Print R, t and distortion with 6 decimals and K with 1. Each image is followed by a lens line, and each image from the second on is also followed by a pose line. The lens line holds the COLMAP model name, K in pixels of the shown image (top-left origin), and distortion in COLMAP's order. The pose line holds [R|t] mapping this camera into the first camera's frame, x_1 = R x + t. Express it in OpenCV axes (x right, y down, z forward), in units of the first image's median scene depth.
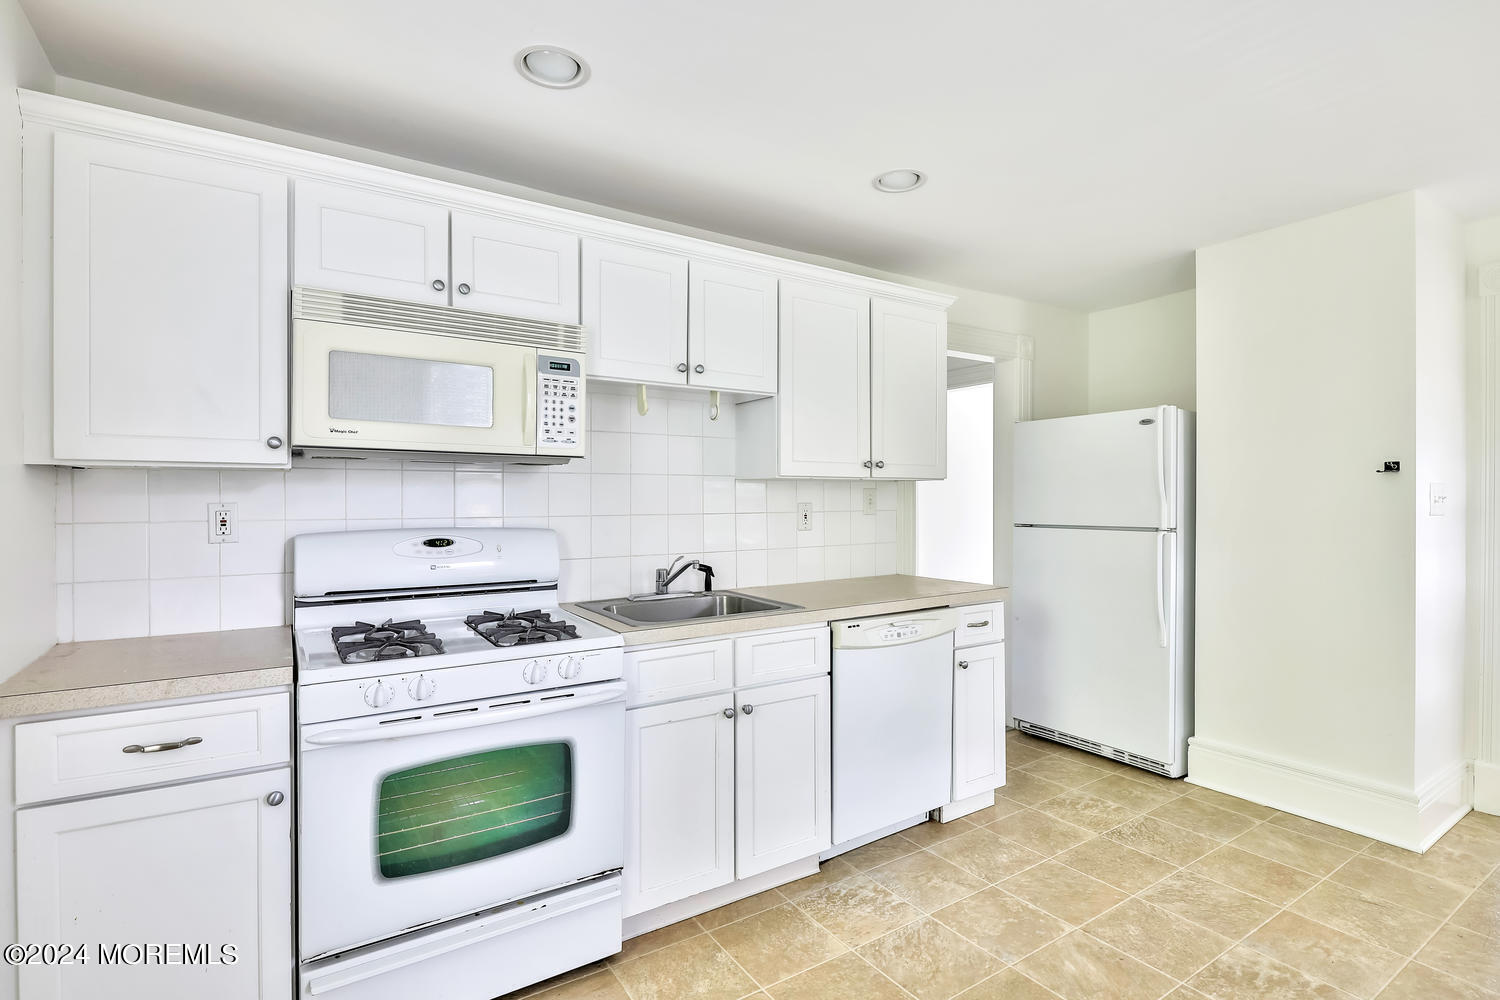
lens RADIAL K [[738.2, 0, 749.7], [0, 738.2, 494.8], [0, 0, 1]] dist [0.001337, -0.000478]
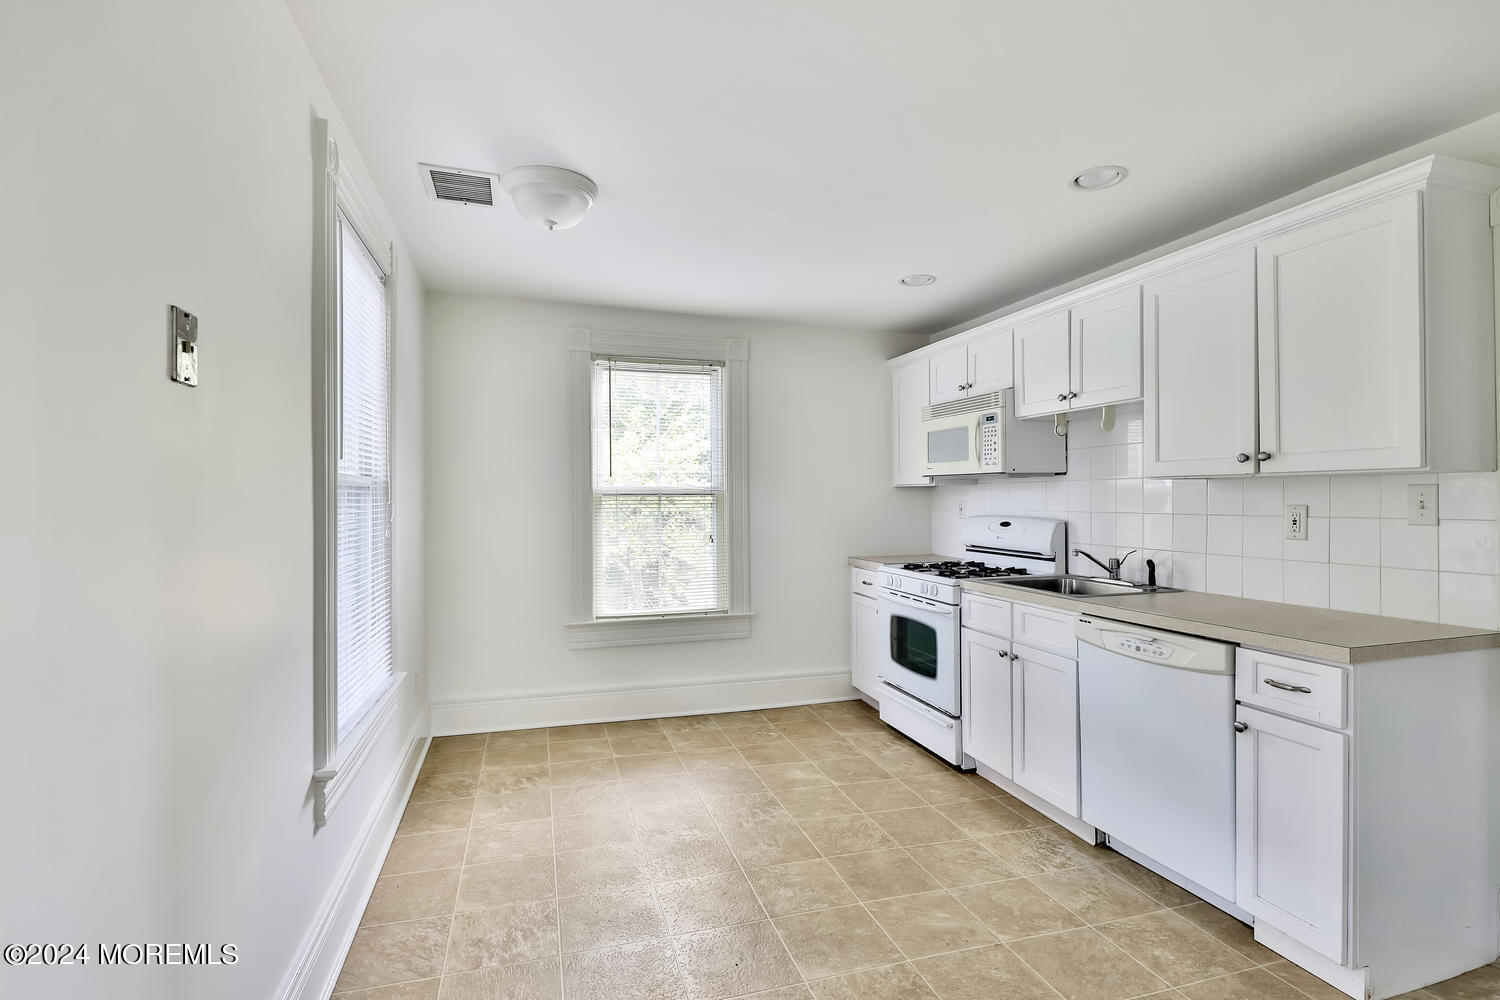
lens RADIAL K [[698.4, 0, 750.0], [0, 698.4, 500.0], [0, 0, 1]] dist [-0.000284, -0.000122]
pose [[-0.275473, 0.006125, -0.961289, 1.376249], [0.009139, 0.999951, 0.003752, -0.003851], [0.961265, -0.007752, -0.275516, 0.910271]]
